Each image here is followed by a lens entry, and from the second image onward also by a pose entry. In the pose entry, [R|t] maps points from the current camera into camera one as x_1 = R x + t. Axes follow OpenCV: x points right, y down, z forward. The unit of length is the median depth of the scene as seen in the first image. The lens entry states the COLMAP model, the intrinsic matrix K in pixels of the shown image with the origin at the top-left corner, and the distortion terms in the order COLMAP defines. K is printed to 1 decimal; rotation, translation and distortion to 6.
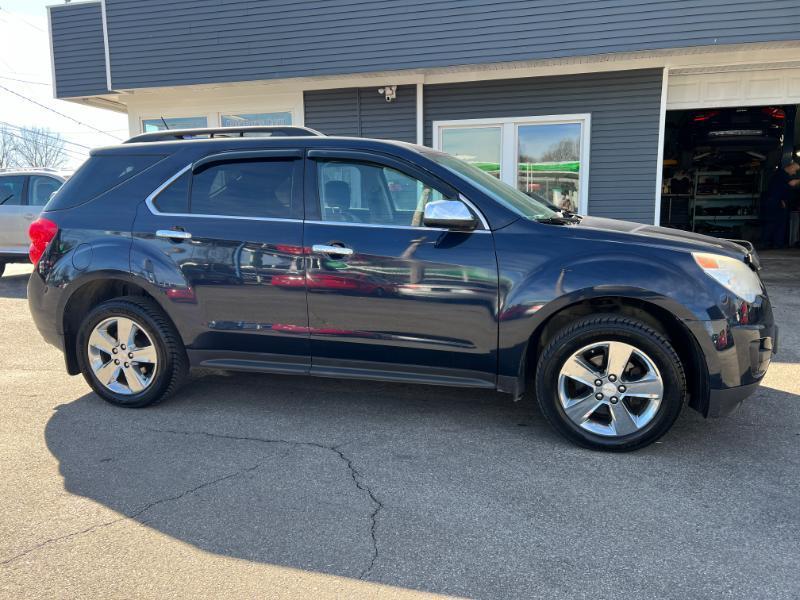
lens RADIAL K [[604.1, 0, 401.3], [0, 604.1, 299.7], [0, 0, 1]] dist [0.052383, -0.060242]
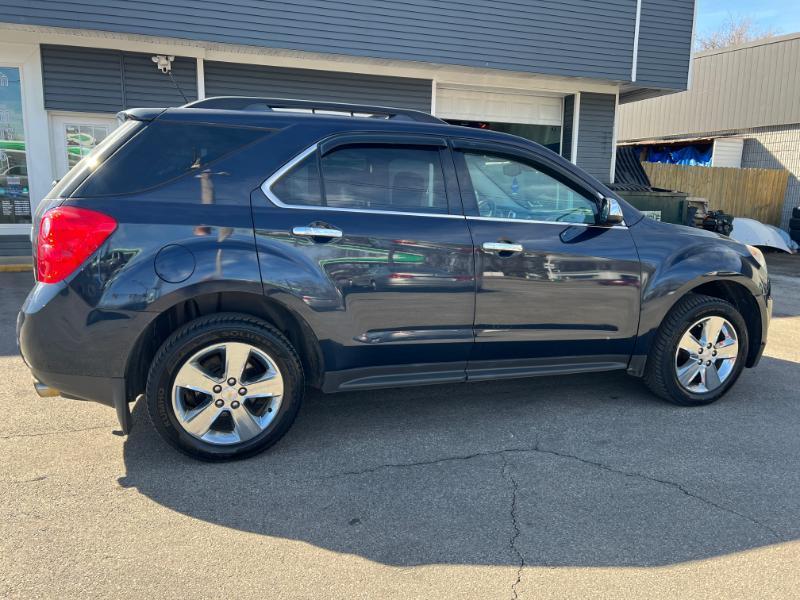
lens RADIAL K [[604.1, 0, 400.4], [0, 604.1, 300.2], [0, 0, 1]] dist [0.052383, -0.060242]
pose [[0.823728, -0.068993, 0.562772, -0.758615], [0.060474, 0.997598, 0.033785, -0.038761], [-0.563751, 0.006203, 0.825922, 0.284311]]
